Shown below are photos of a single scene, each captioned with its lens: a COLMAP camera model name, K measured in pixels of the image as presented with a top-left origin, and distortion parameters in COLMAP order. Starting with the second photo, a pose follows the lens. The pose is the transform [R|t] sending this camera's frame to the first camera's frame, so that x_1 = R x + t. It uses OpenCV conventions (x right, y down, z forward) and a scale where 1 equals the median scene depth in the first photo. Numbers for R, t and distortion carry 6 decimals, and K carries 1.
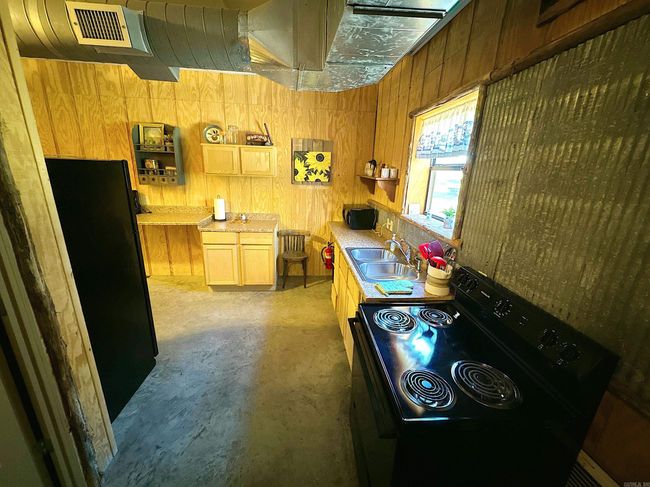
lens RADIAL K [[258.9, 0, 323.1], [0, 258.9, 245.3], [0, 0, 1]] dist [0.000323, 0.000209]
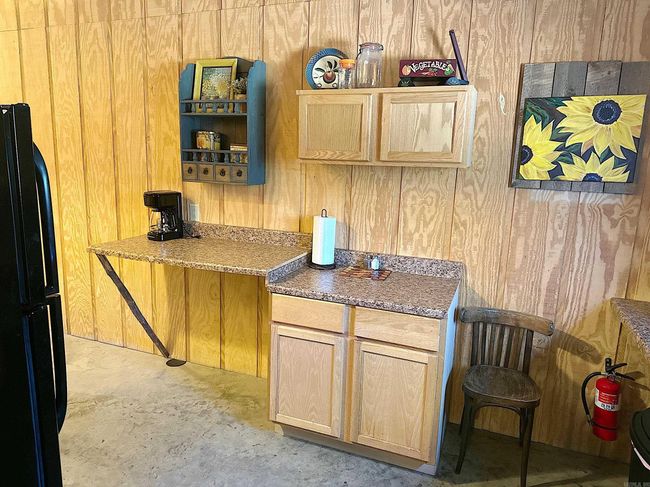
lens RADIAL K [[467.3, 0, 322.5], [0, 467.3, 245.2], [0, 0, 1]] dist [0.039654, -0.040068]
pose [[0.893755, 0.077338, -0.441838, -0.059082], [-0.124987, 0.988950, -0.079722, -0.071498], [0.430791, 0.126476, 0.893545, 0.312267]]
